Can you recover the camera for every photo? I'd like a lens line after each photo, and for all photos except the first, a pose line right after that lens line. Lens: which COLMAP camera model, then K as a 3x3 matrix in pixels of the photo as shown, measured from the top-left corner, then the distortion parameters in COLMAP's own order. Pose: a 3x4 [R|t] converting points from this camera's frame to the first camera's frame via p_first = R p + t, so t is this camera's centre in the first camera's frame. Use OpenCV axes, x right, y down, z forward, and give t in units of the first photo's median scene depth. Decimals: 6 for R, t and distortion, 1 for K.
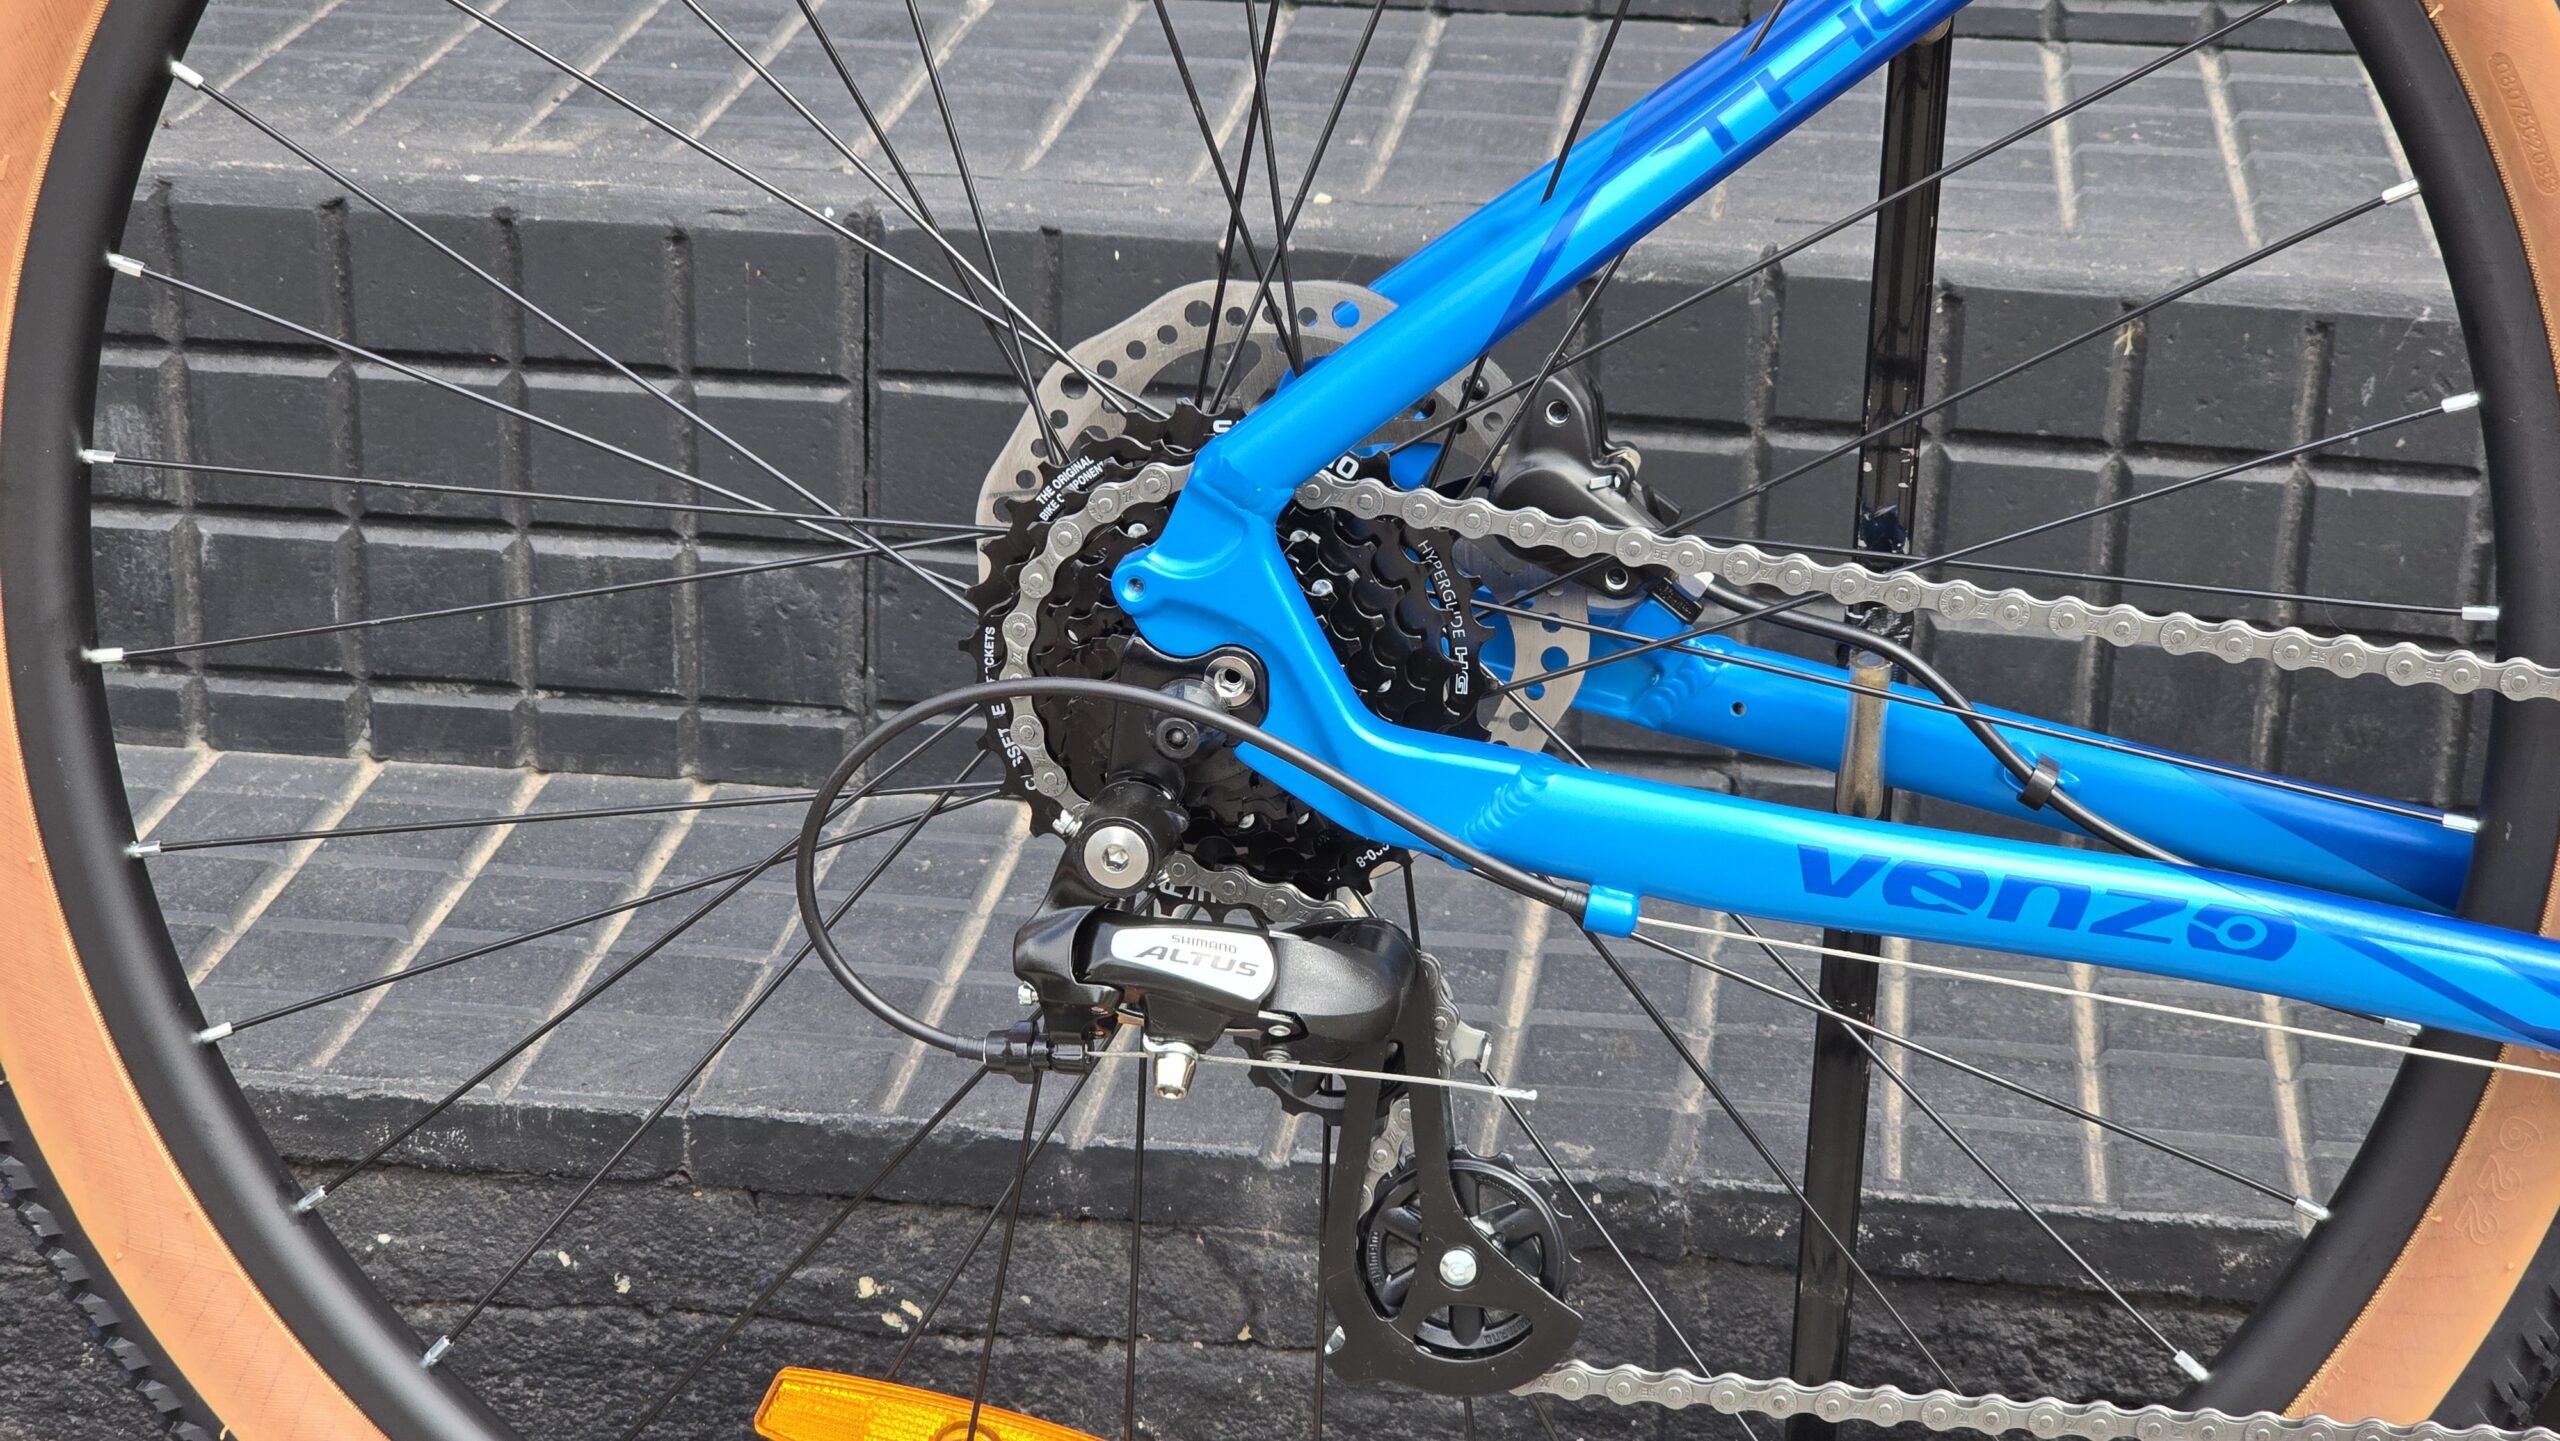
lens RADIAL K [[5003.4, 0, 1281.1], [0, 5003.4, 713.5], [0, 0, 1]] dist [-0.301514, 5.703651]
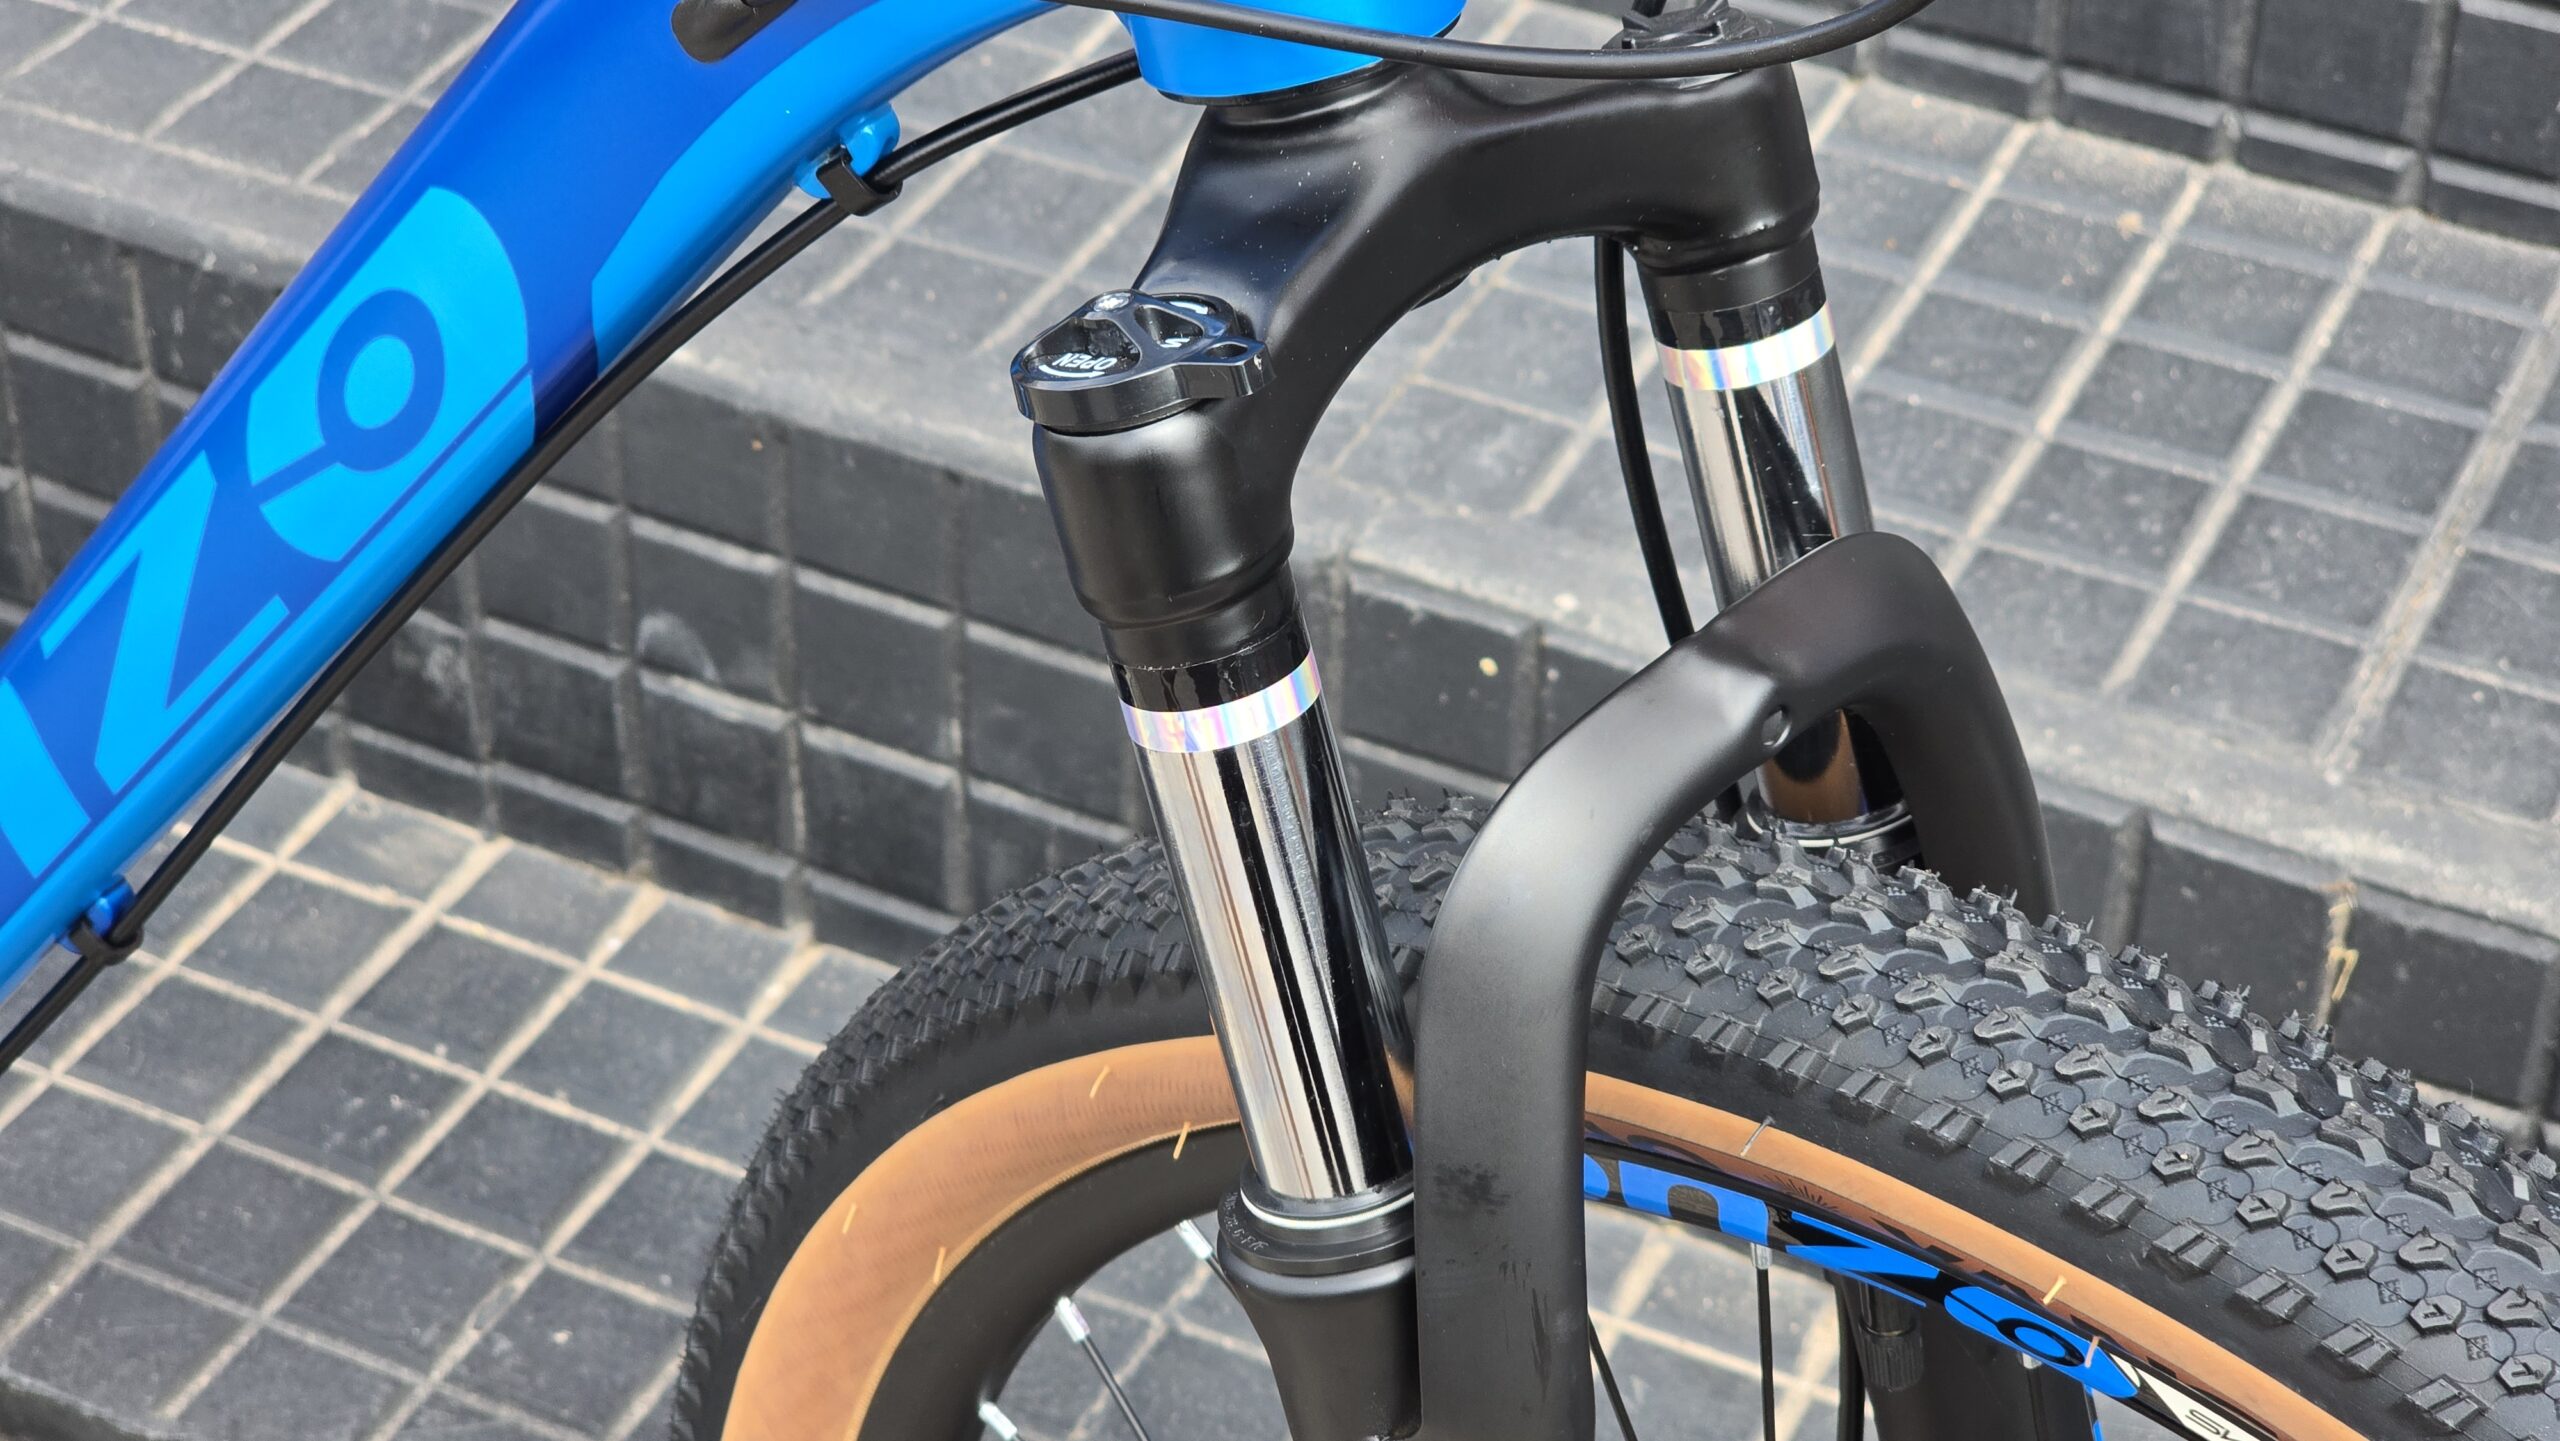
lens RADIAL K [[5036.4, 0, 1219.9], [0, 5036.4, 645.7], [0, 0, 1]] dist [-0.360897, 5.040990]
pose [[0.939573, 0.187341, -0.286542, 0.759616], [-0.098478, 0.949510, 0.297881, -0.342328], [0.327880, -0.251663, 0.910582, 0.179295]]
